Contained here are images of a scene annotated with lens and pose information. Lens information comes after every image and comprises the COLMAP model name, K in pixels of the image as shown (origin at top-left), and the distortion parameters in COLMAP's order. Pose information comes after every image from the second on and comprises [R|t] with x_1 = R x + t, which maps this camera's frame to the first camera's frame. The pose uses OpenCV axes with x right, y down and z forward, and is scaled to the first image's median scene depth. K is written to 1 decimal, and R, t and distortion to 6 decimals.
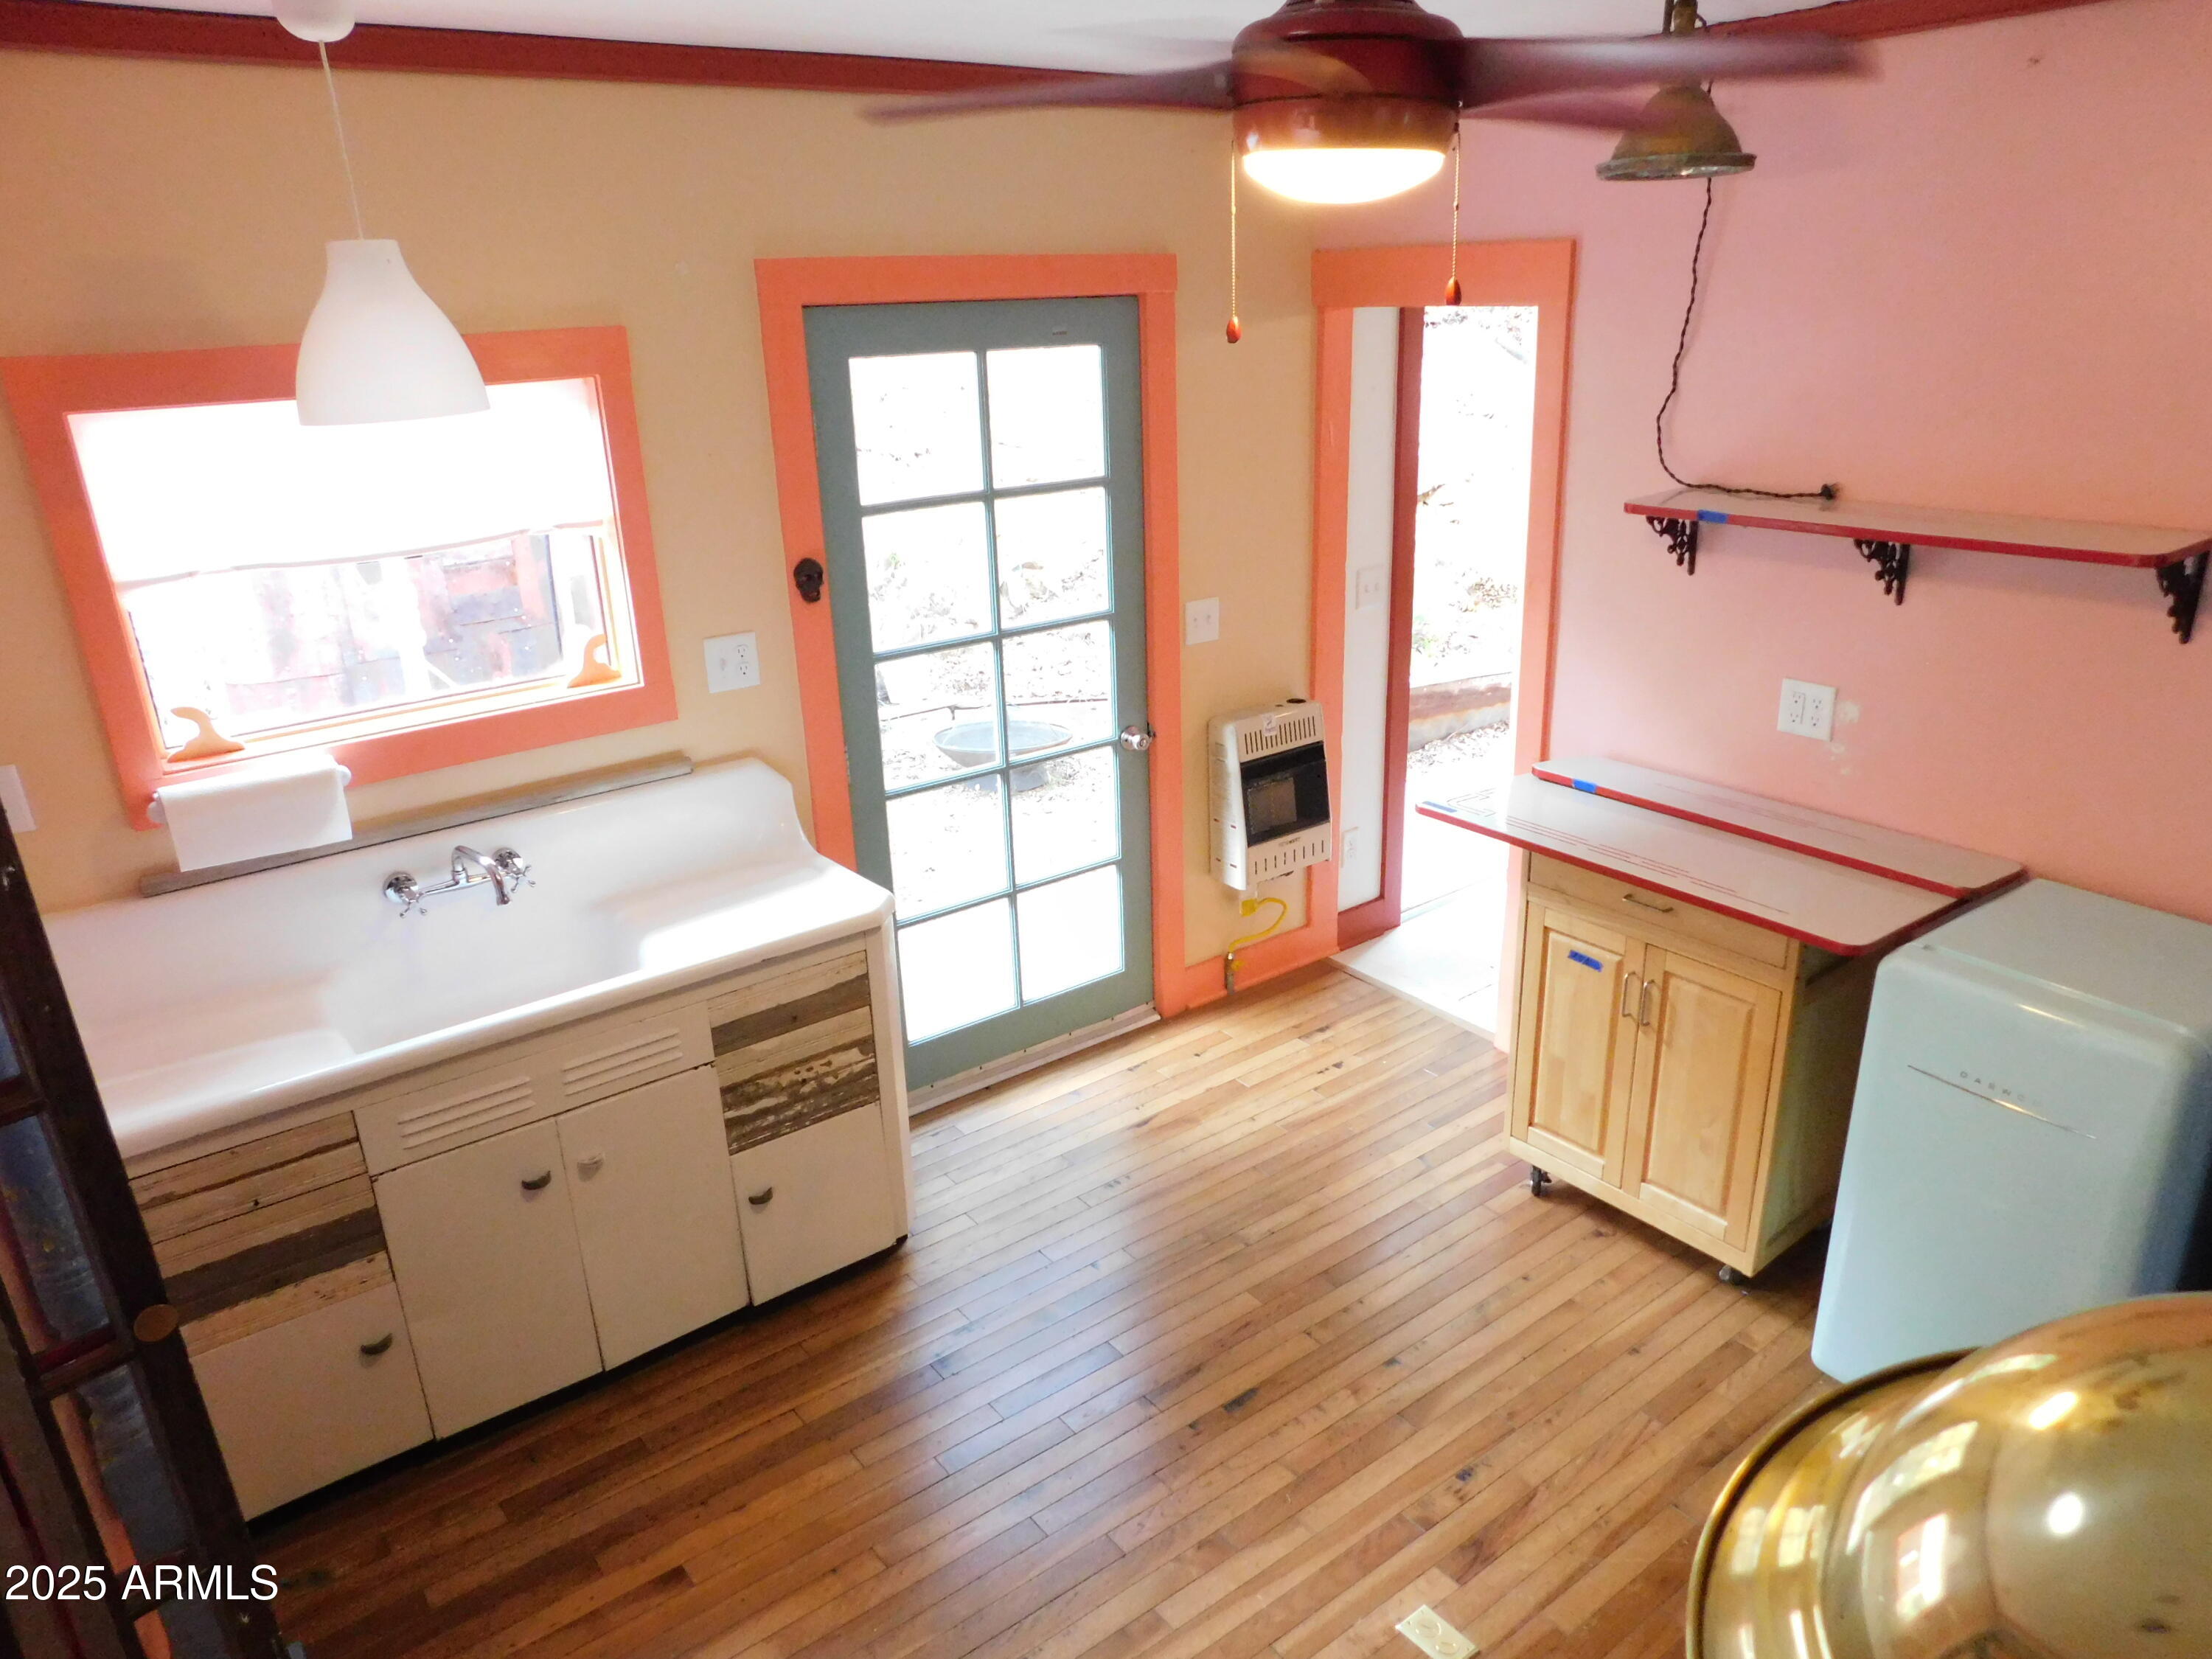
lens RADIAL K [[1465.6, 0, 1101.3], [0, 1465.6, 827.5], [0, 0, 1]] dist [-0.068010, 0.052414]
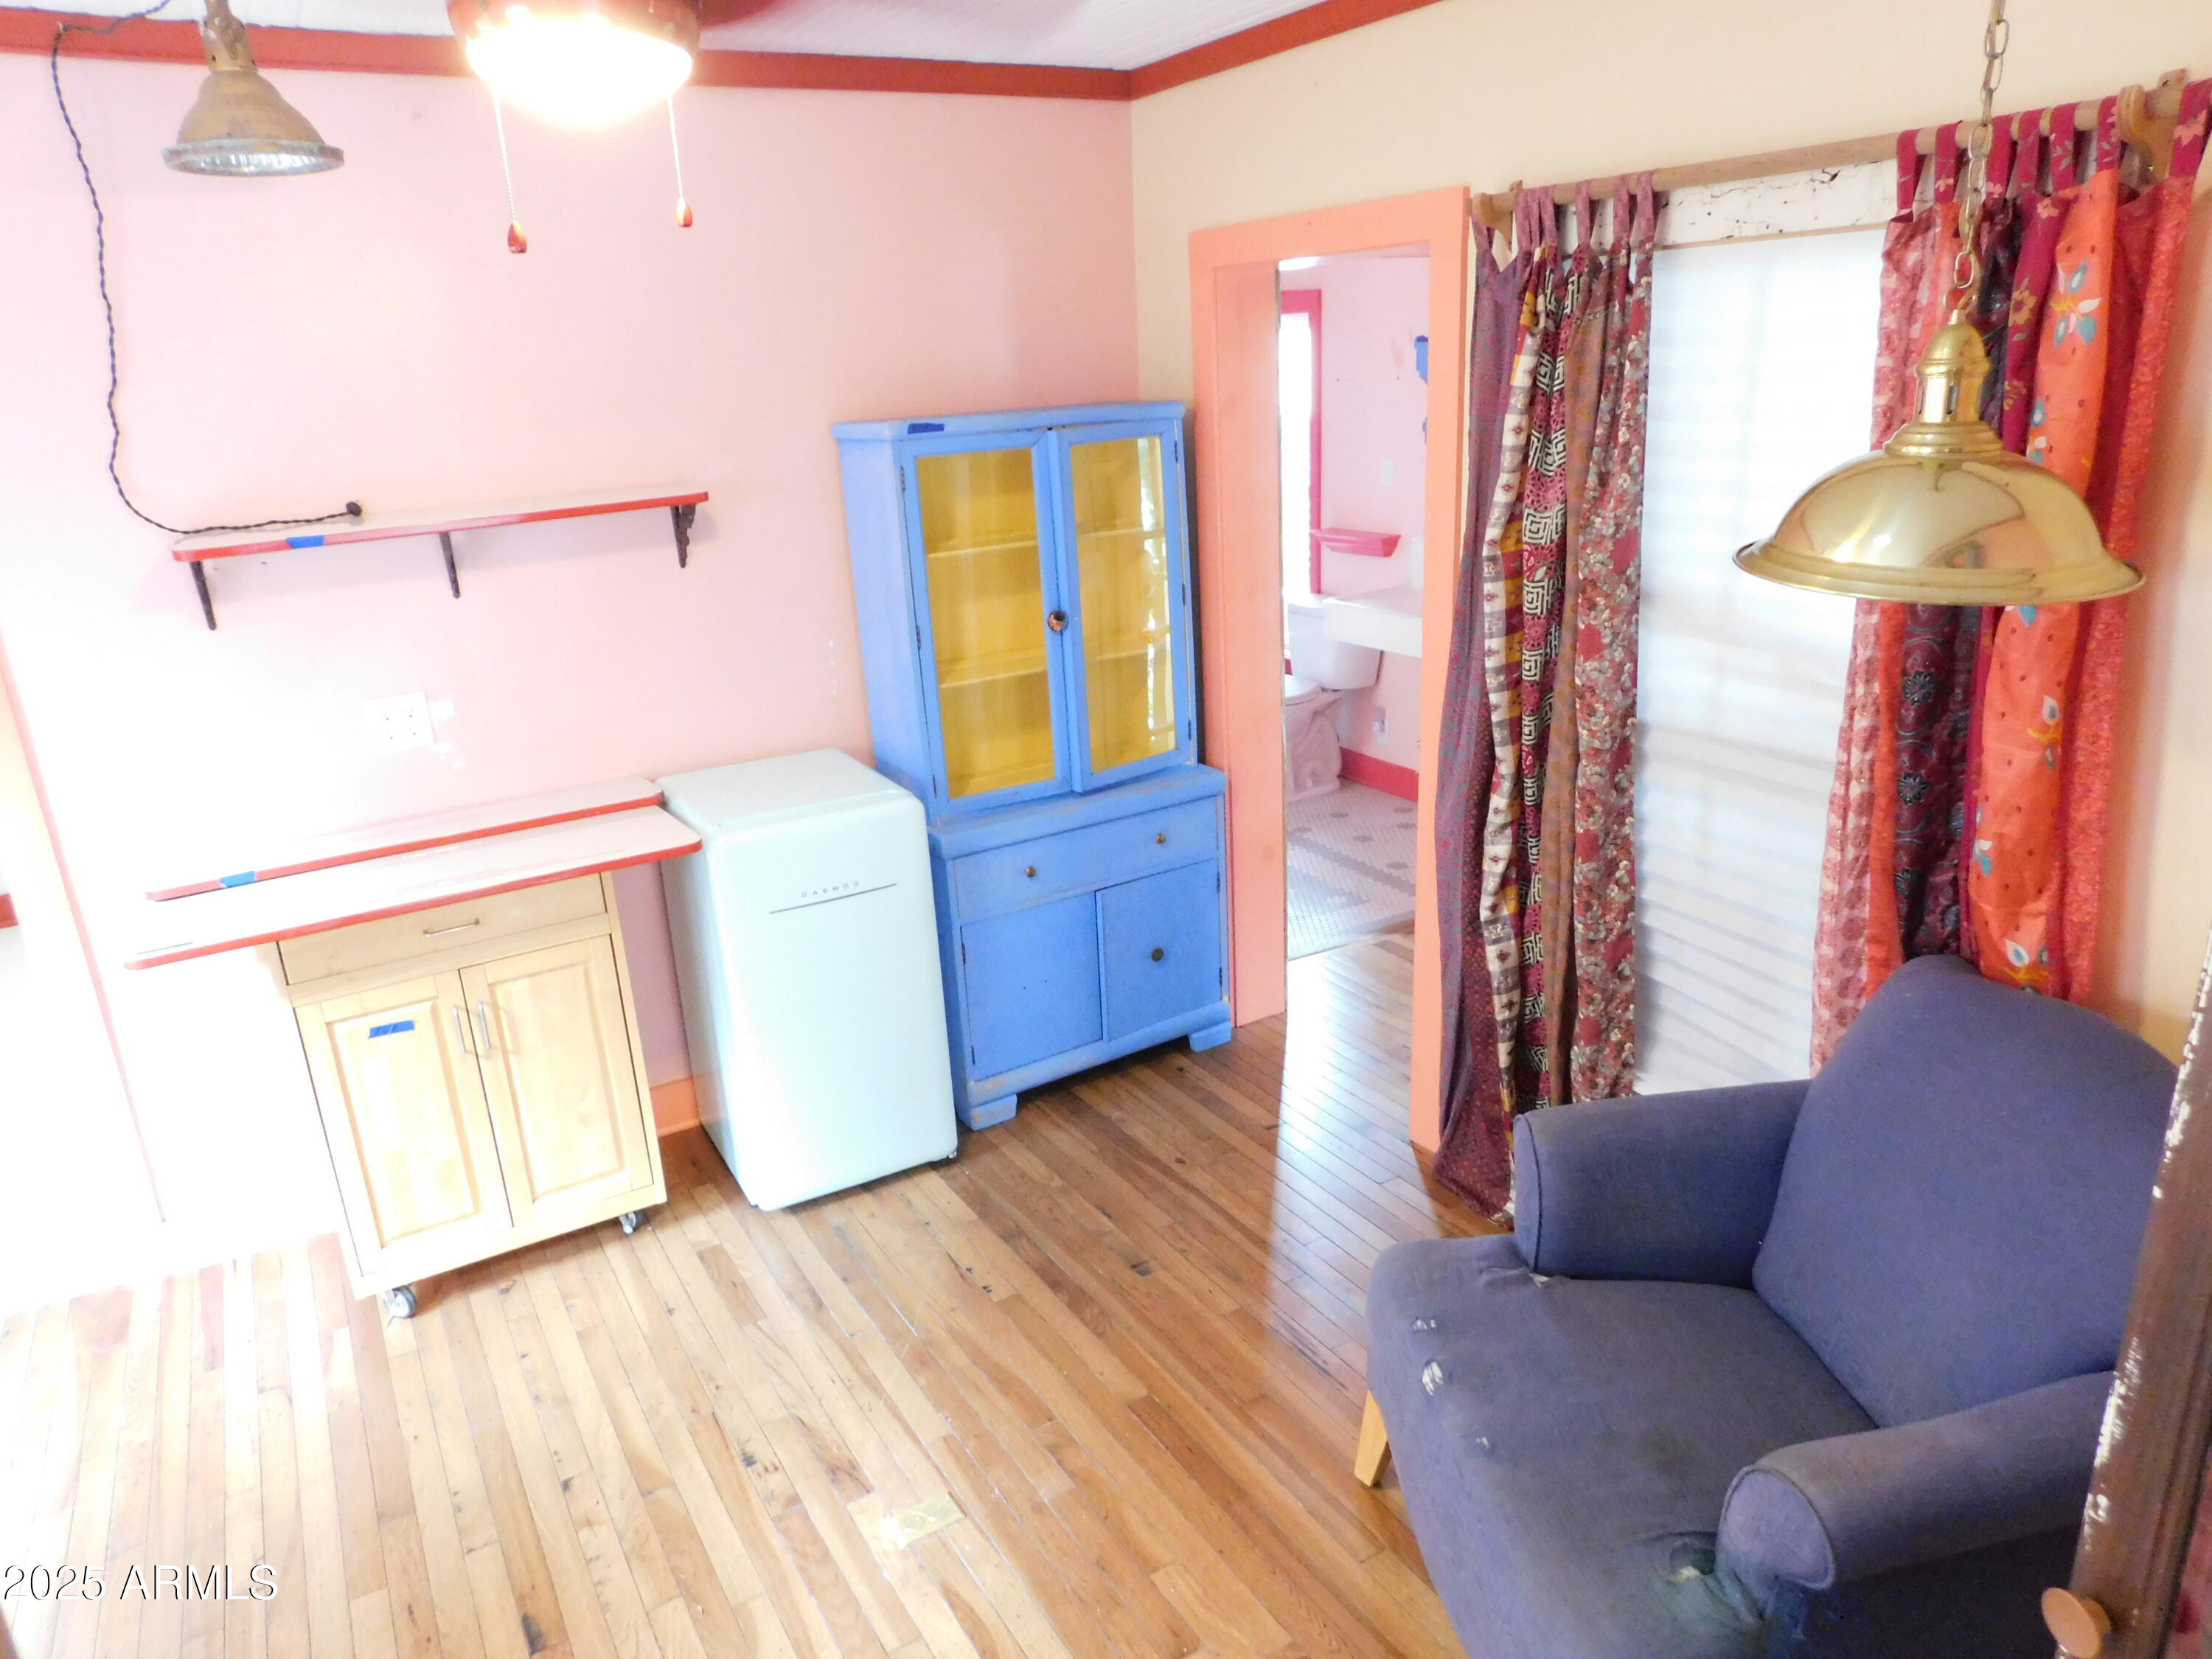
lens RADIAL K [[1465.6, 0, 1106.4], [0, 1465.6, 825.5], [0, 0, 1]] dist [-0.068010, 0.052414]
pose [[0.121458, -0.286918, 0.950224, -0.451674], [0.391222, 0.893655, 0.219831, -0.047688], [-0.912246, 0.345048, 0.220790, 0.359027]]
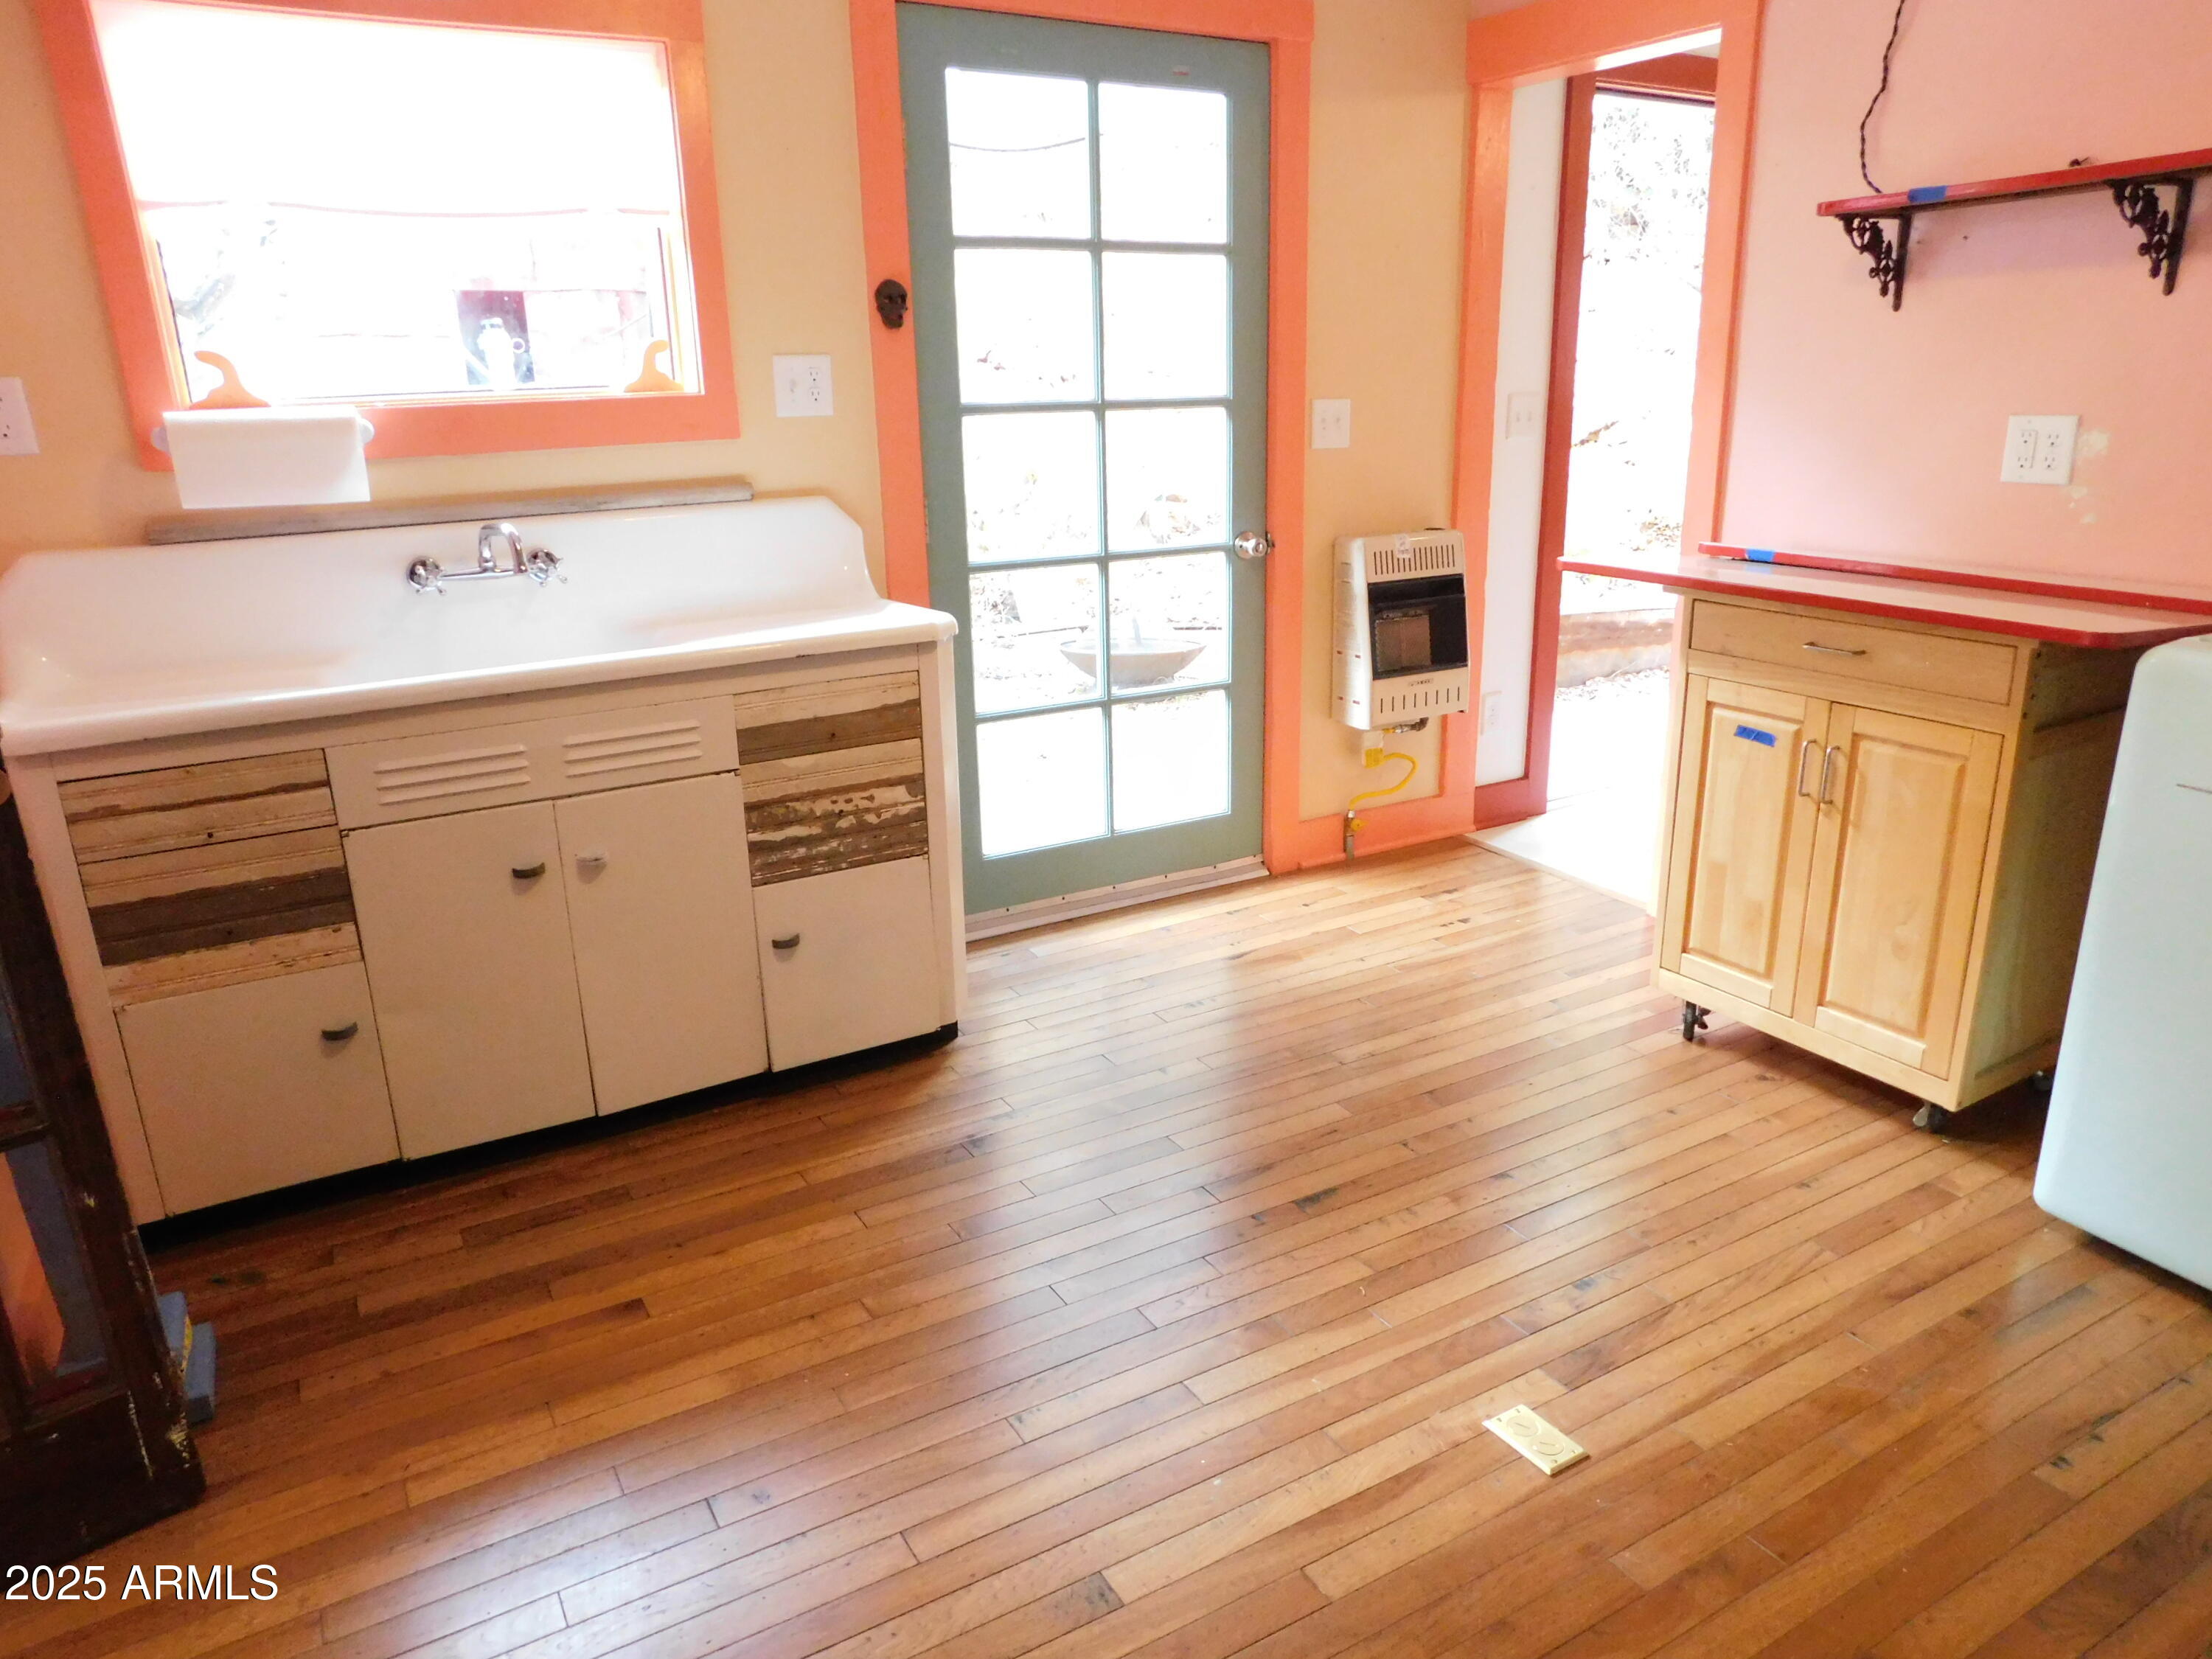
lens RADIAL K [[1465.6, 0, 1098.7], [0, 1465.6, 826.4], [0, 0, 1]] dist [-0.068010, 0.052414]
pose [[0.992667, 0.046762, -0.111473, 0.051048], [-0.051466, 0.997885, -0.039701, 0.204033], [0.109381, 0.045147, 0.992974, 0.127781]]
